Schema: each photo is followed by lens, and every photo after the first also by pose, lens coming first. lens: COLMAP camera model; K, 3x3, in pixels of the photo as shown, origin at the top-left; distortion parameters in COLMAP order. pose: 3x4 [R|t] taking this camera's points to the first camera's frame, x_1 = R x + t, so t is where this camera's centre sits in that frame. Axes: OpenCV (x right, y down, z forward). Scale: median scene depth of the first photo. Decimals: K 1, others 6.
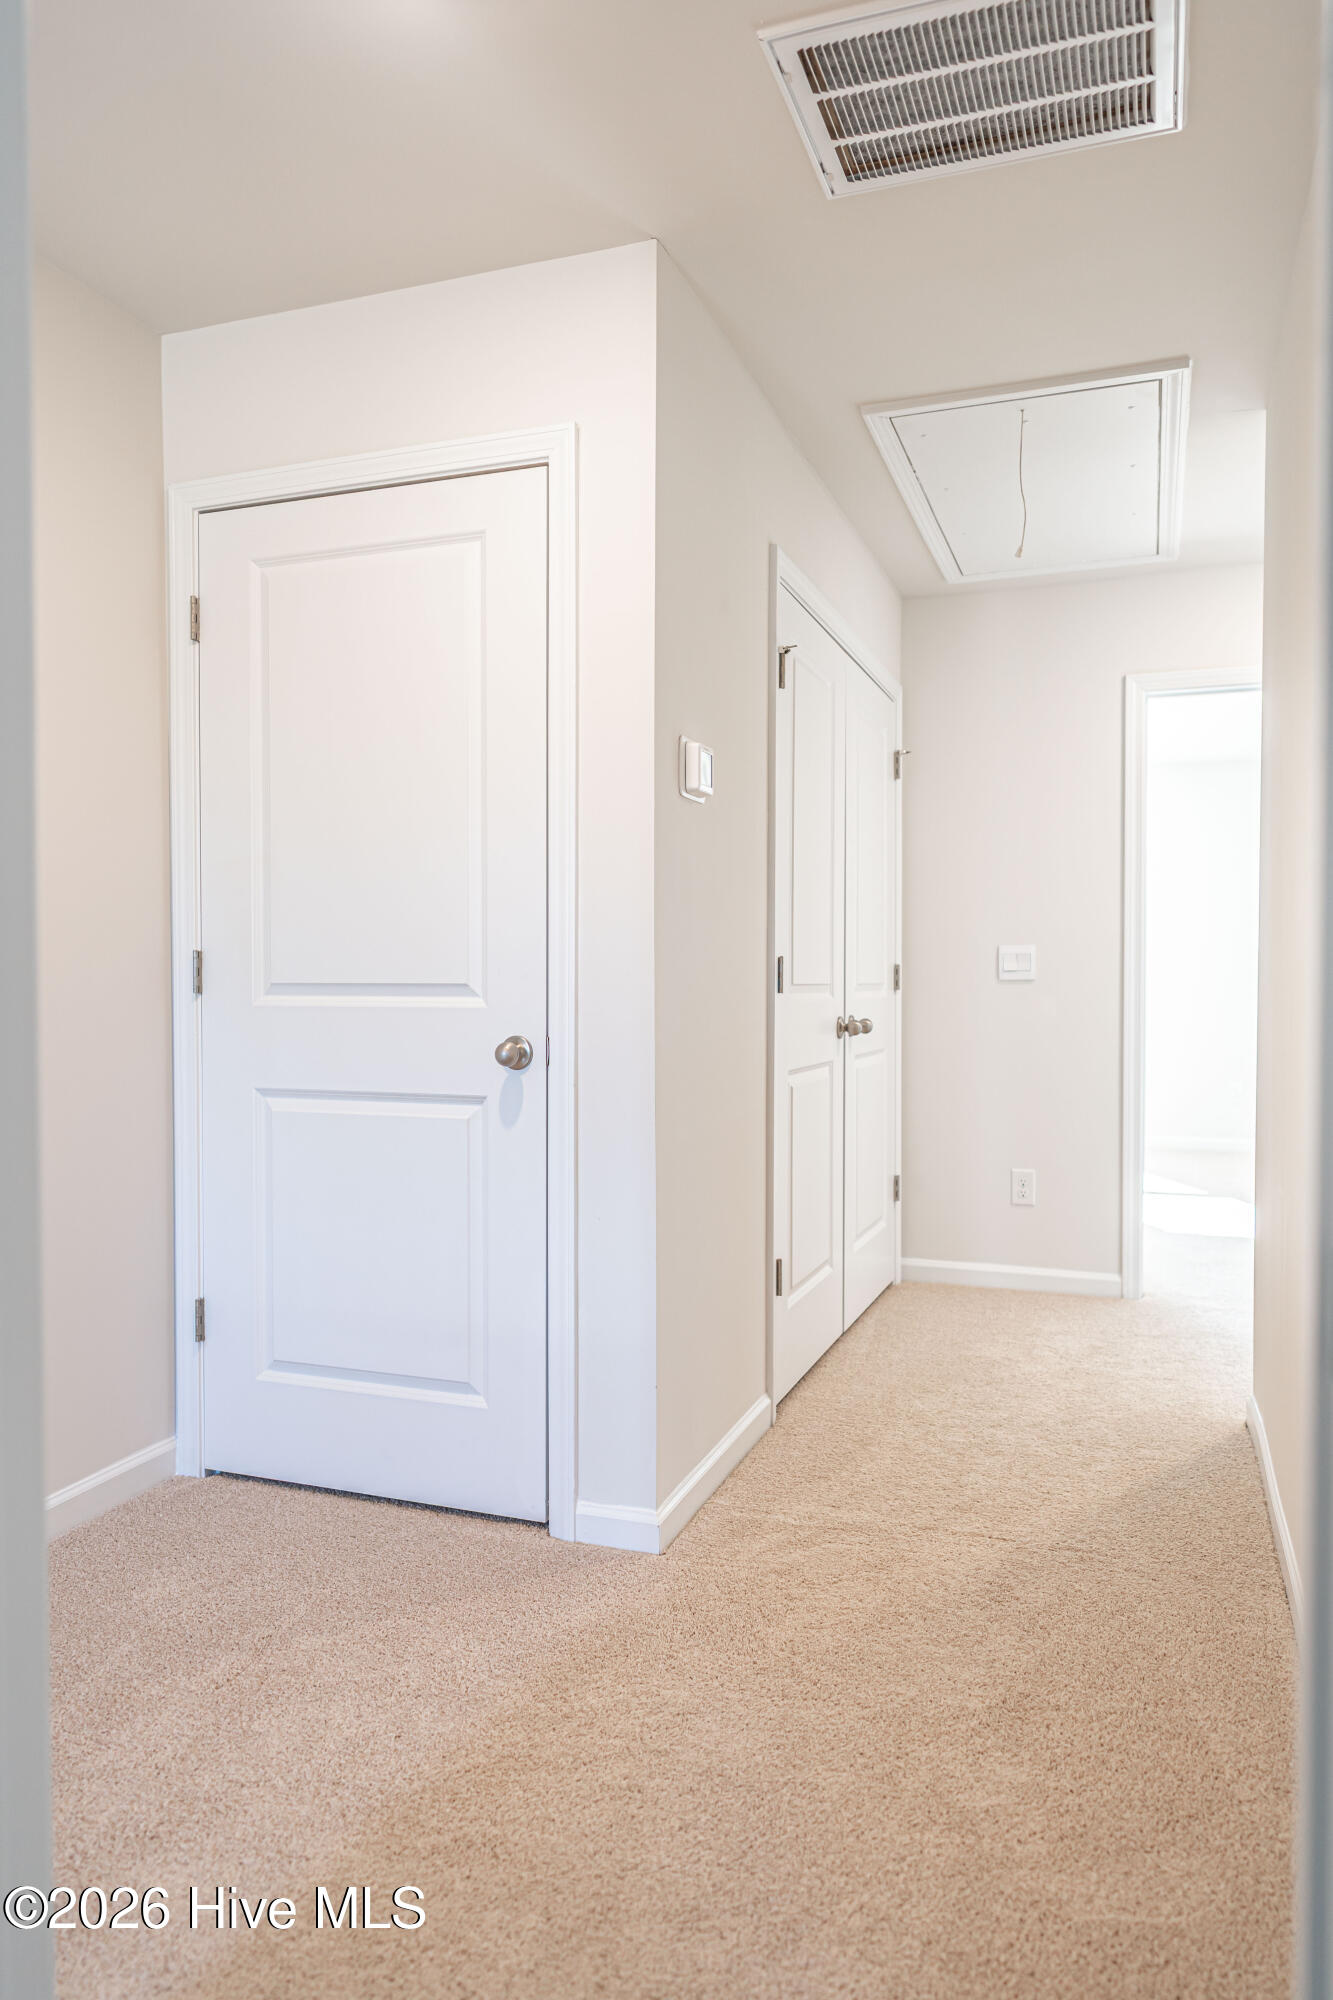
lens RADIAL K [[1350.6, 0, 668.9], [0, 1350.6, 1001.8], [0, 0, 1]] dist [-0.000712, -0.000361]
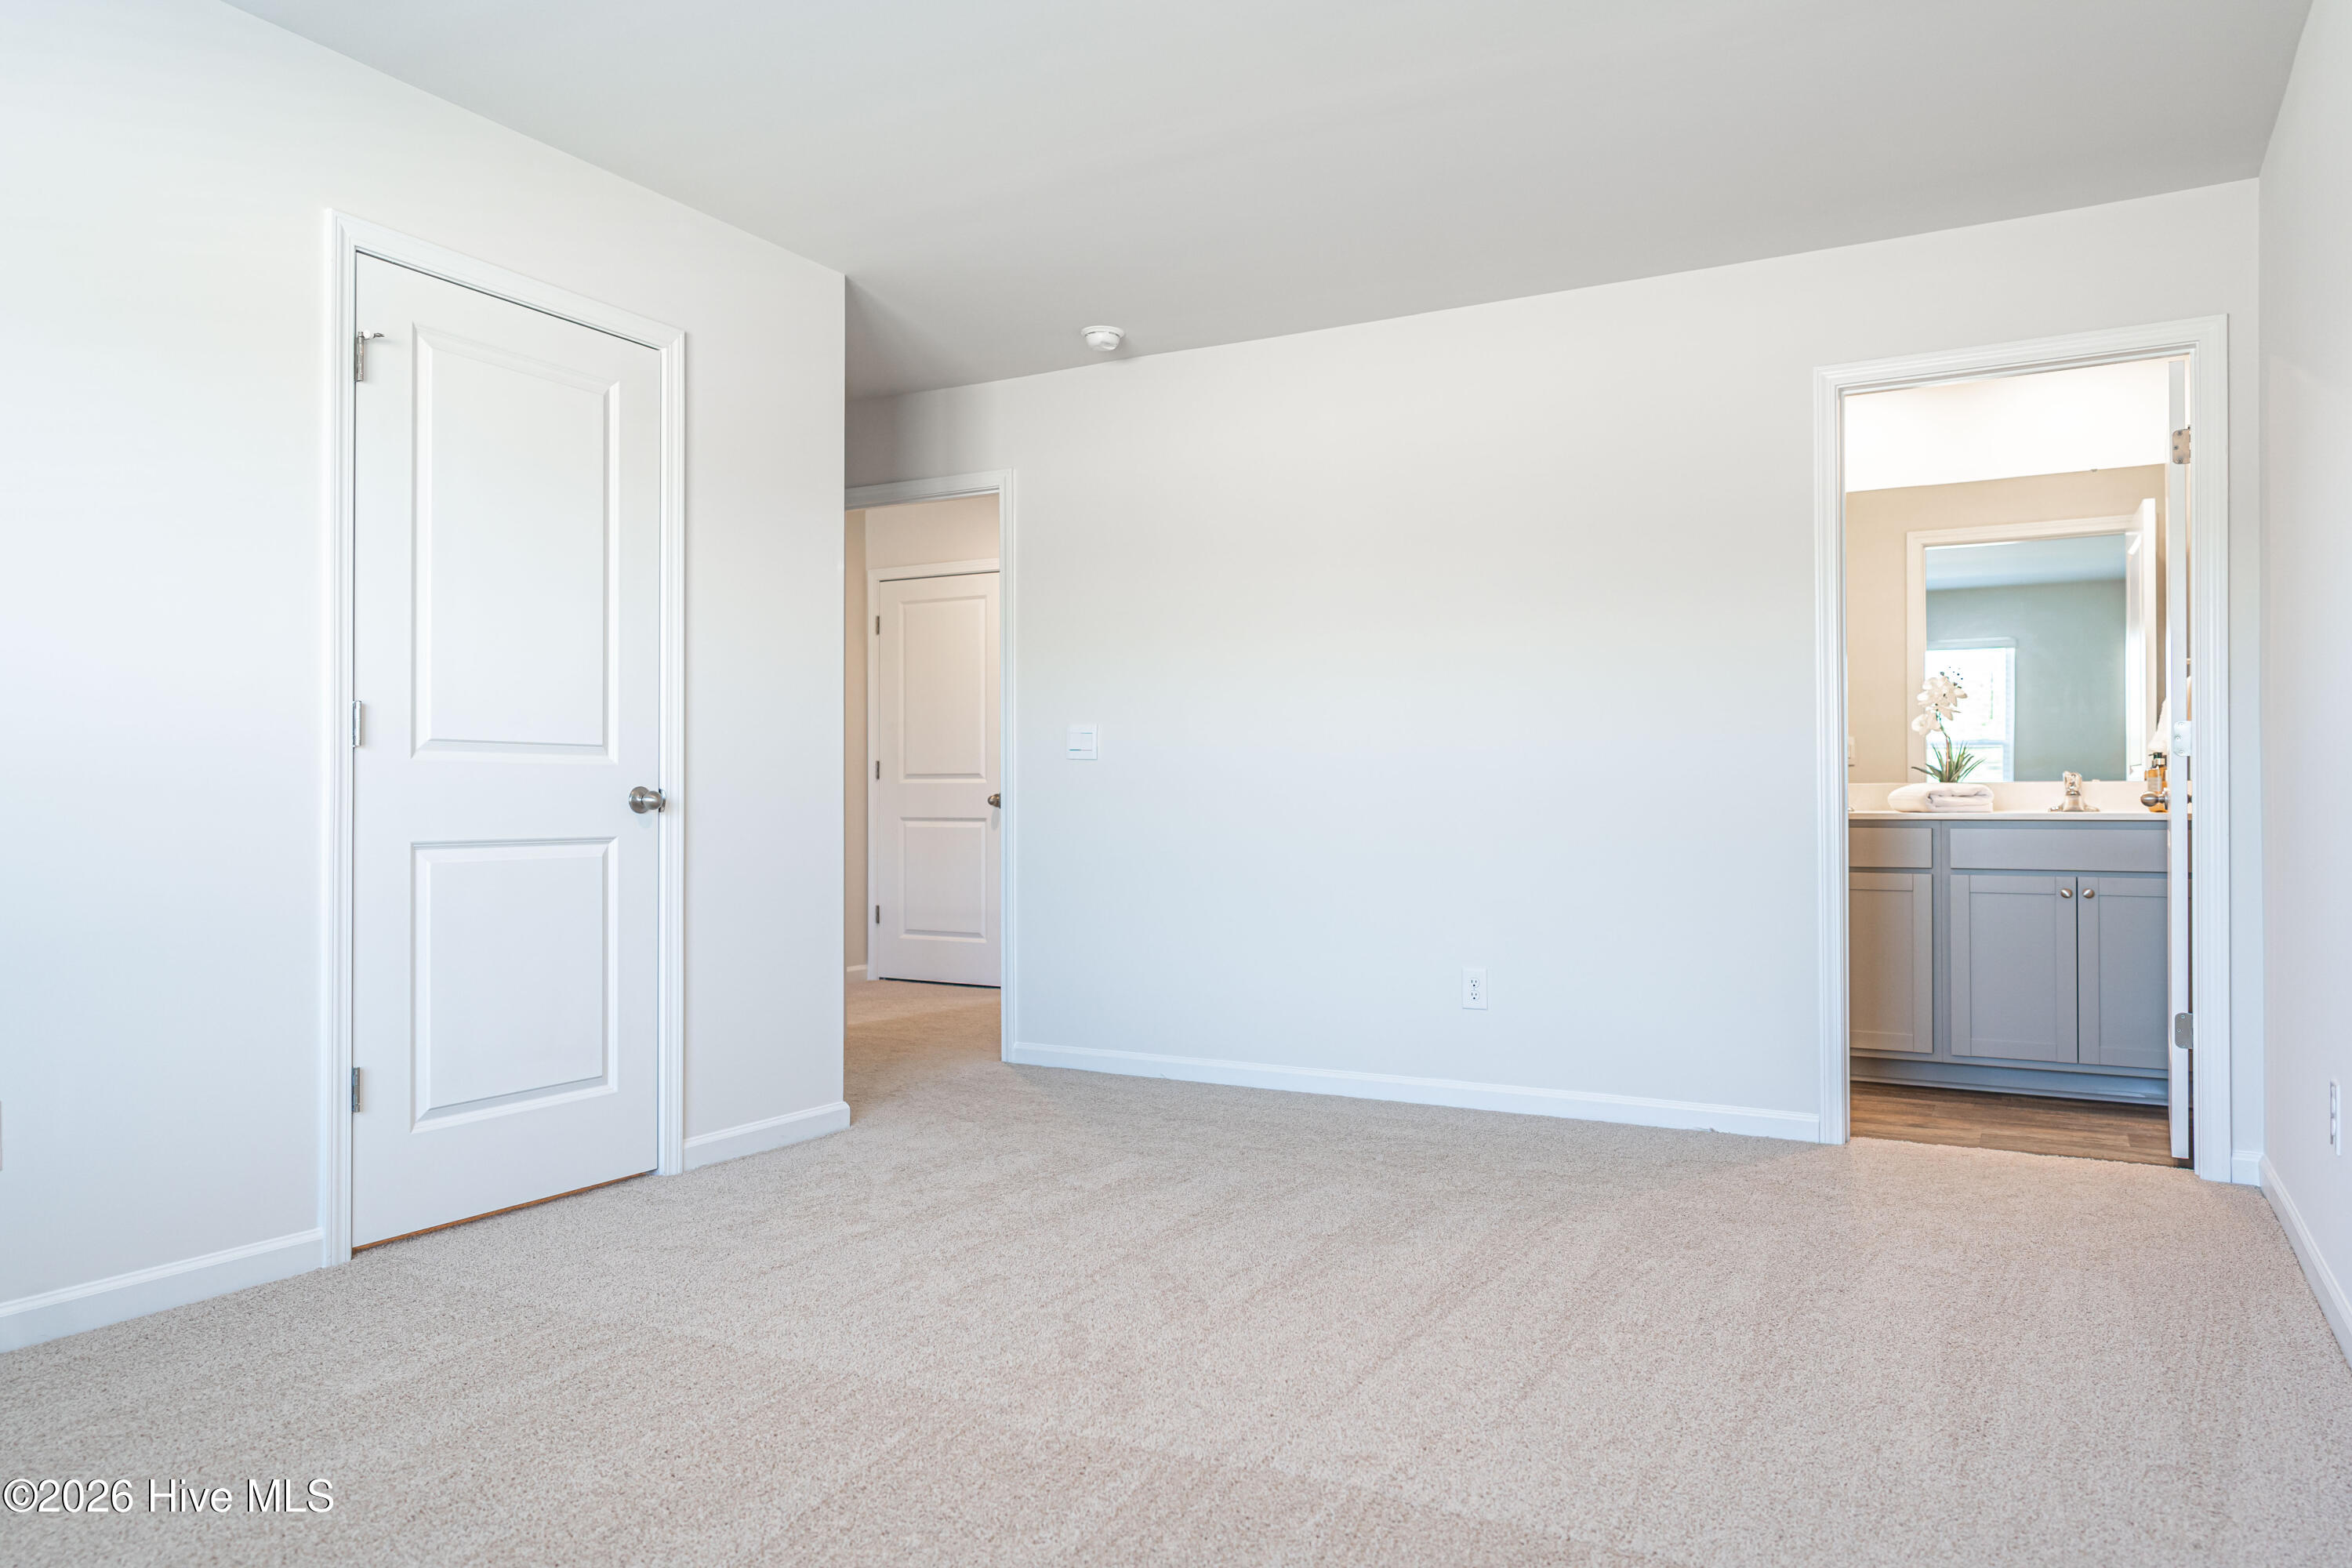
lens RADIAL K [[1588.3, 0, 1174.8], [0, 1588.3, 783.2], [0, 0, 1]] dist [-0.000712, -0.000361]
pose [[0.986993, 0.001731, -0.160754, 0.645086], [-0.004989, 0.999790, -0.019861, 0.058302], [0.160686, 0.020405, 0.986795, -1.752361]]
